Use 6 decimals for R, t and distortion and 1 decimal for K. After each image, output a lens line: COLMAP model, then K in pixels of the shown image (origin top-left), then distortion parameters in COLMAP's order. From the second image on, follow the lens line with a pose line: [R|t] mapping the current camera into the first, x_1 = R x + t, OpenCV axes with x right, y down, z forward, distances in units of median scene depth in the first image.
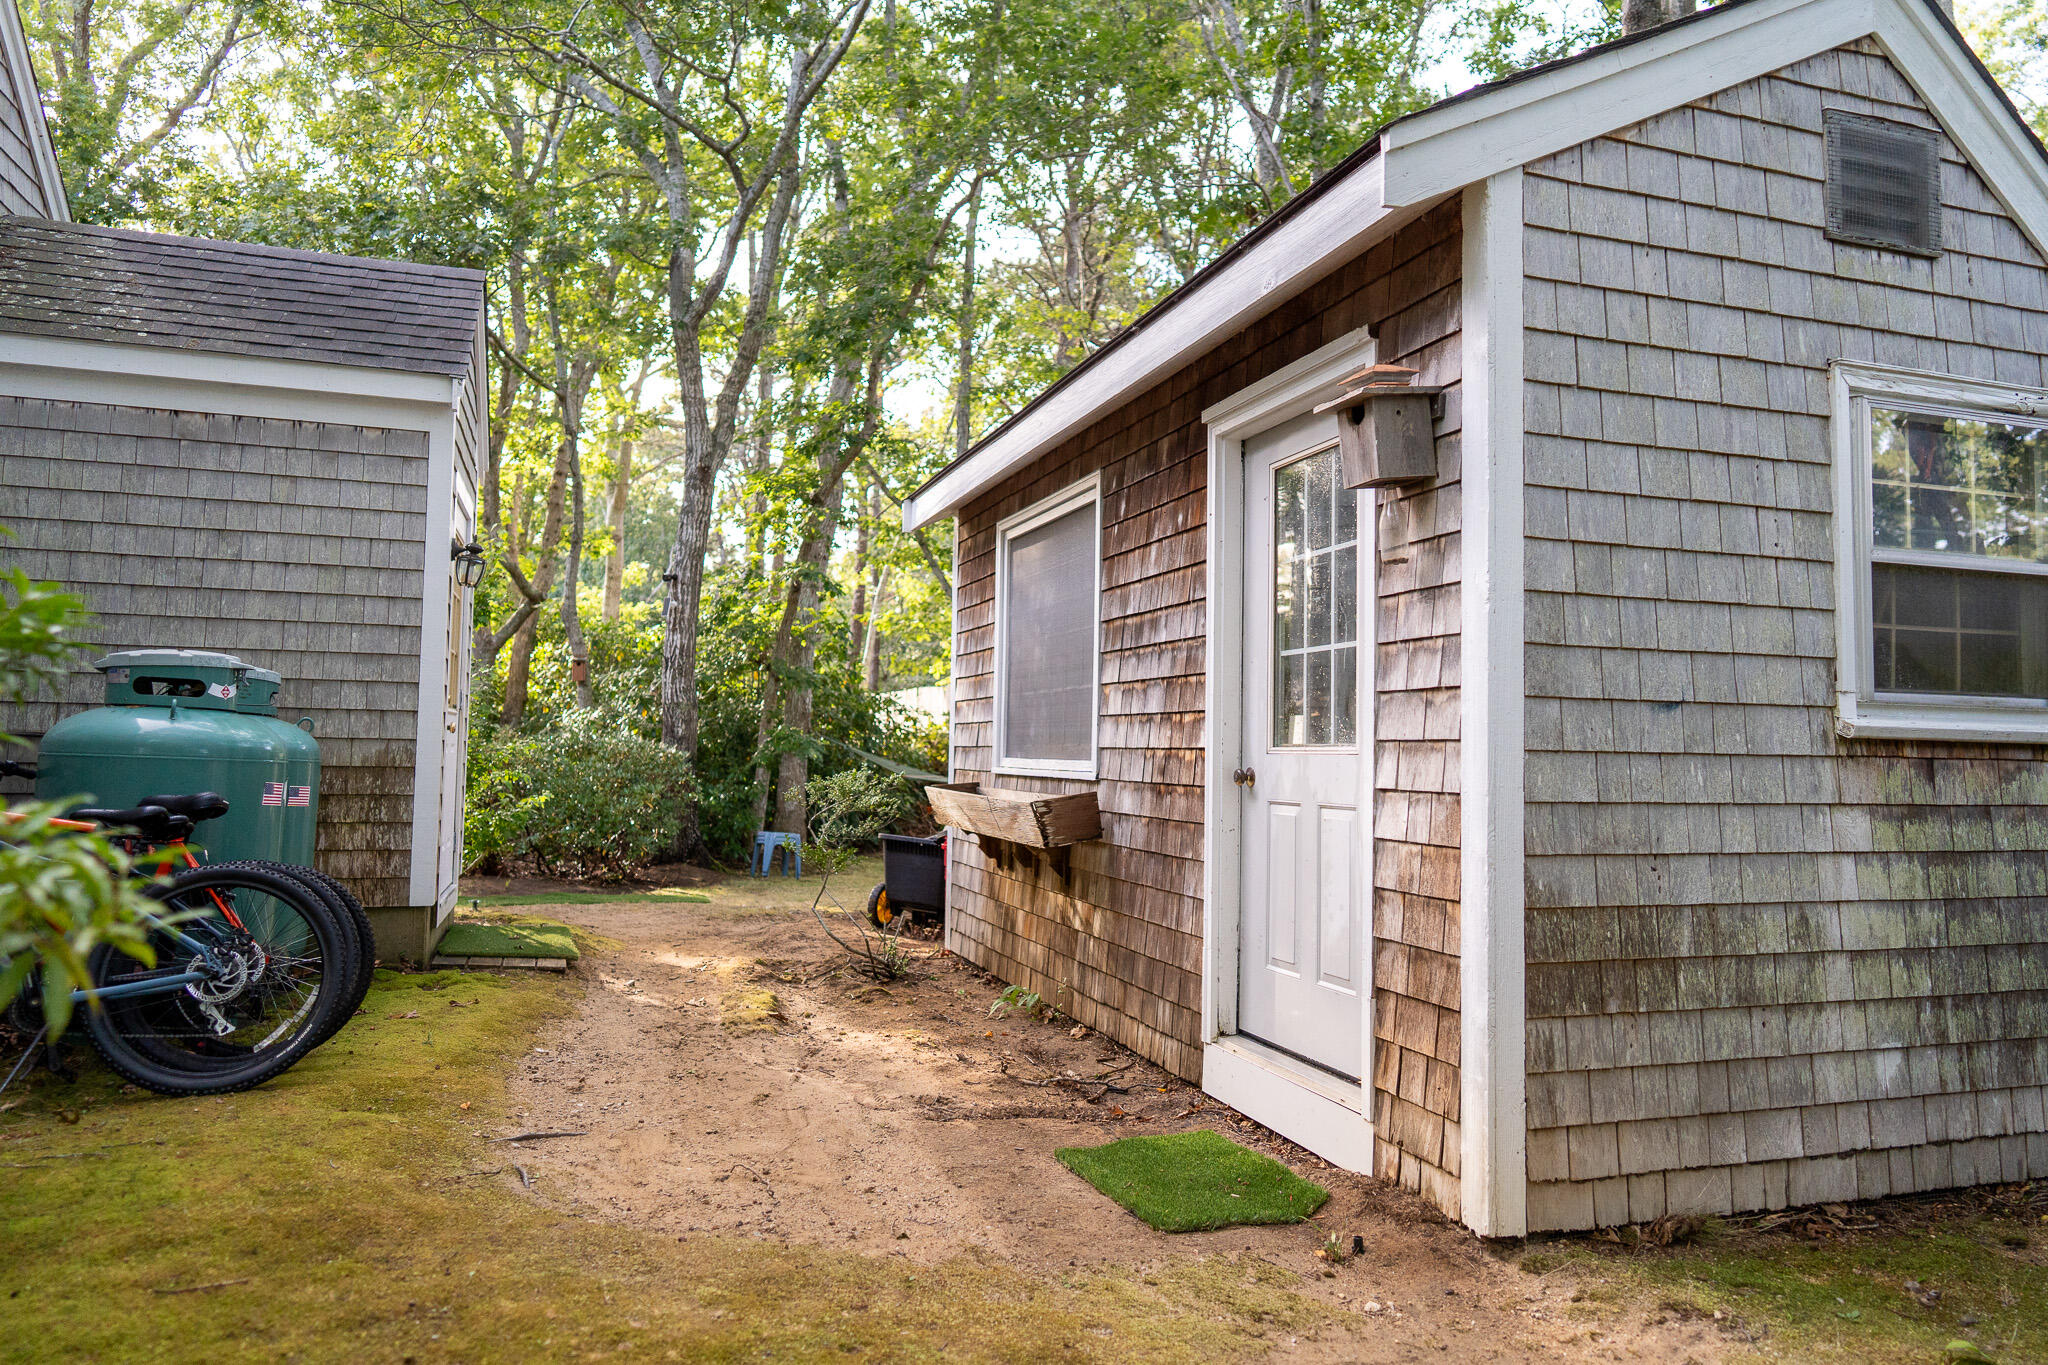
lens RADIAL K [[1346.9, 0, 1028.9], [0, 1346.9, 680.7], [0, 0, 1]] dist [-0.002302, 0.001589]
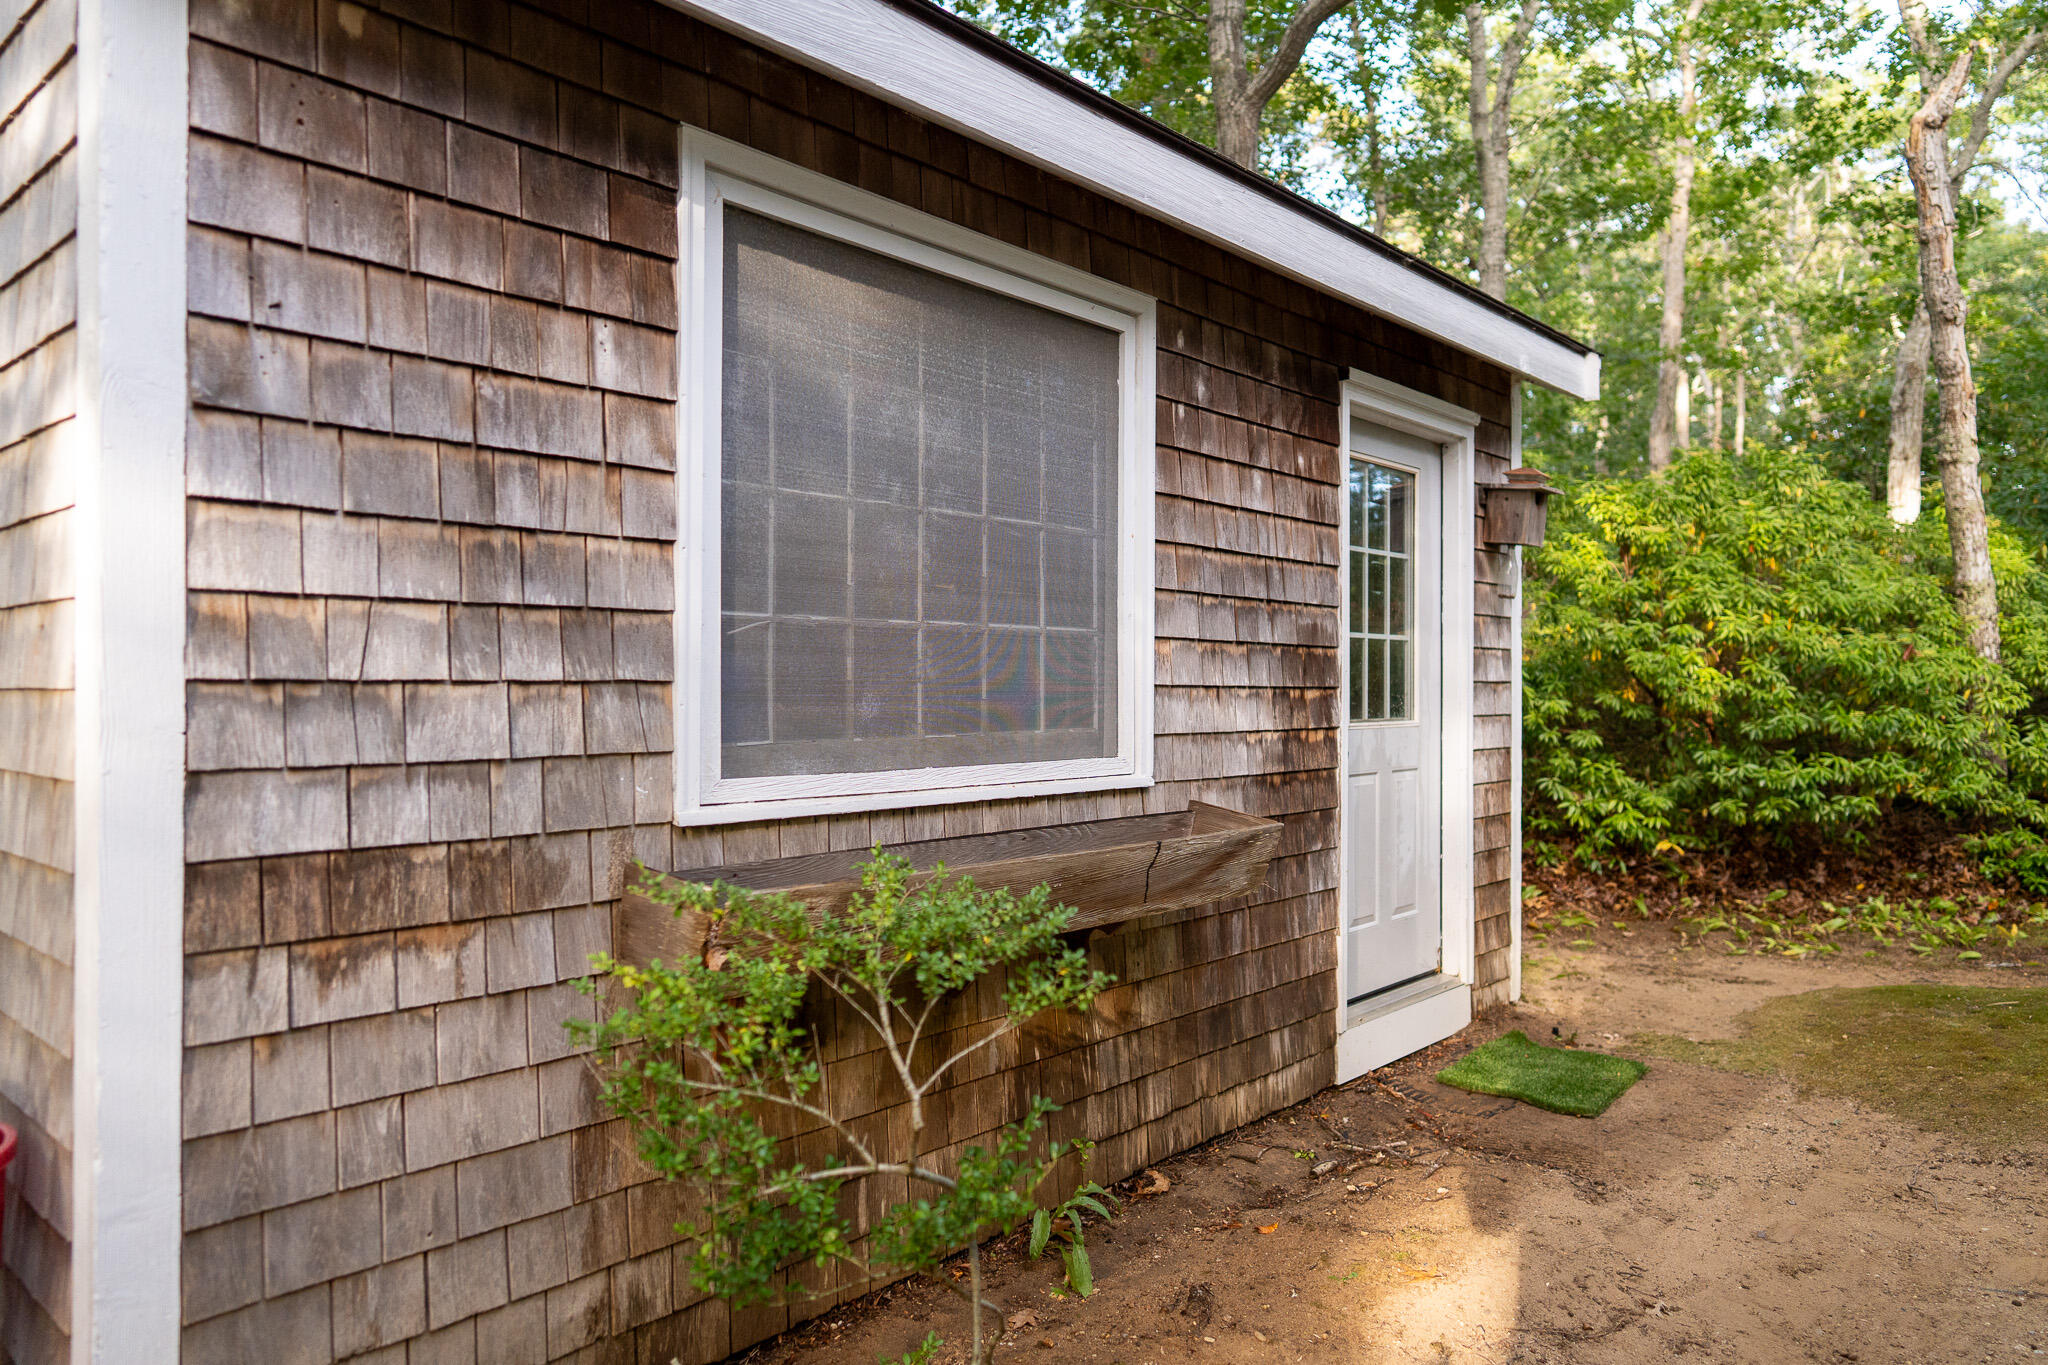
lens RADIAL K [[1346.9, 0, 1028.9], [0, 1346.9, 680.7], [0, 0, 1]] dist [-0.002302, 0.001589]
pose [[-0.496739, -0.018868, 0.867695, -0.638177], [-0.060677, 0.998072, -0.013034, 0.047279], [-0.865777, -0.059124, -0.496926, 1.826465]]
